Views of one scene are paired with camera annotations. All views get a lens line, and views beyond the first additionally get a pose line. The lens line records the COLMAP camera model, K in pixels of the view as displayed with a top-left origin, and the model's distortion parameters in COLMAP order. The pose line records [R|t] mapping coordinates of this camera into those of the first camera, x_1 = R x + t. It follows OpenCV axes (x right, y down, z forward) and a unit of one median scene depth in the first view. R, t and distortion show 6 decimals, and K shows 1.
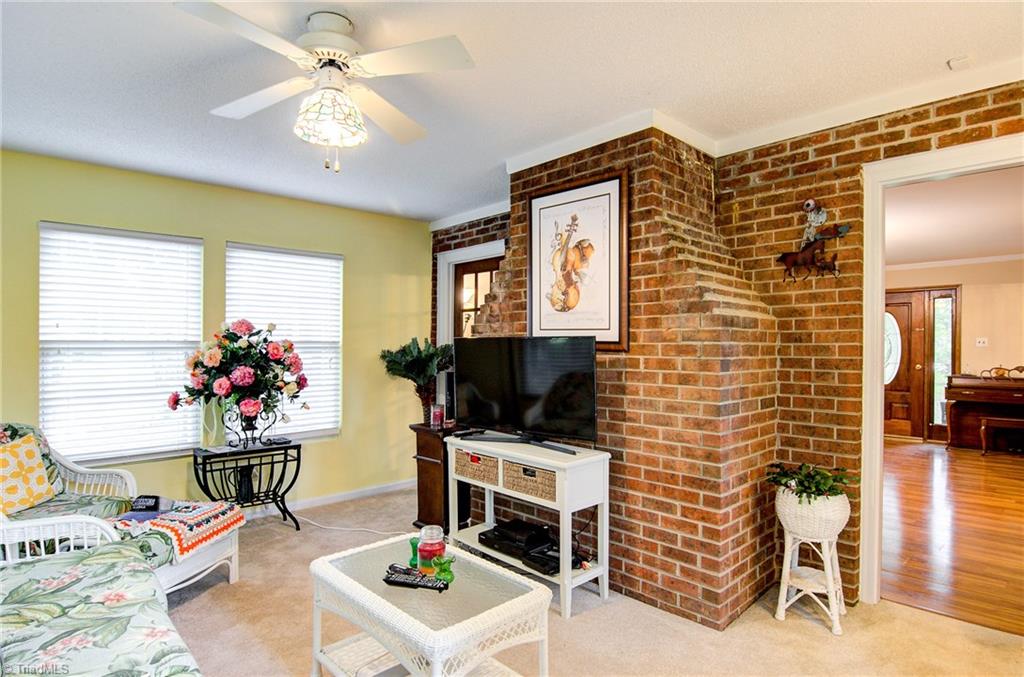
lens RADIAL K [[556.4, 0, 517.1], [0, 556.4, 352.3], [0, 0, 1]] dist [-0.018837, -0.000595]
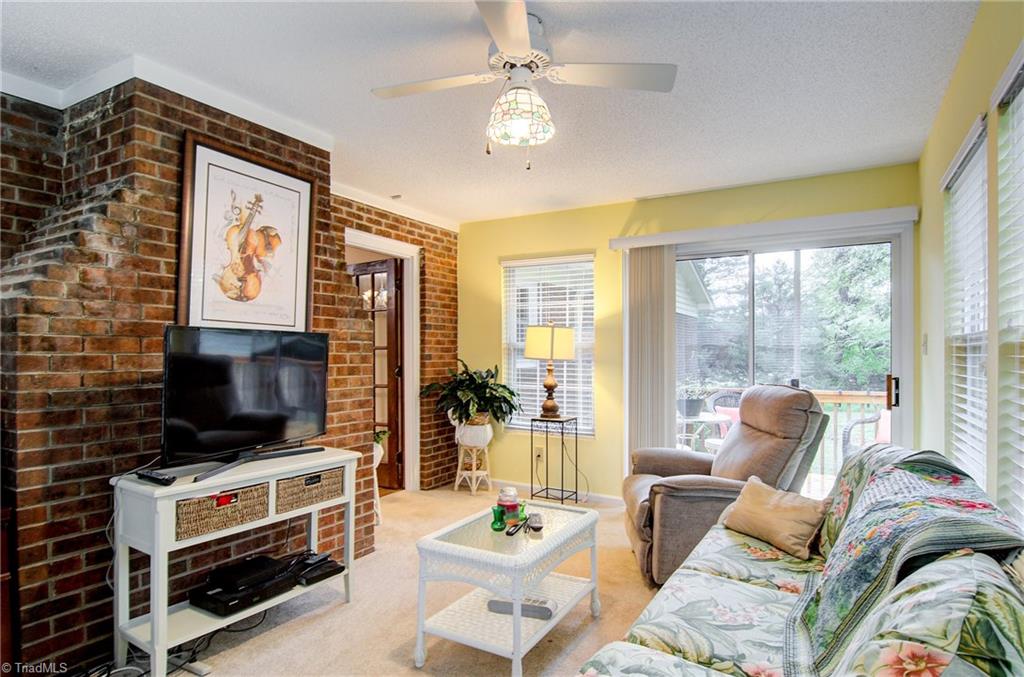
lens RADIAL K [[556.4, 0, 517.1], [0, 556.4, 352.3], [0, 0, 1]] dist [-0.018837, -0.000595]
pose [[-0.280239, -0.001185, 0.959930, -0.920798], [0.003616, 0.999991, 0.002290, 0.005083], [-0.959923, 0.004113, -0.280232, 0.907786]]
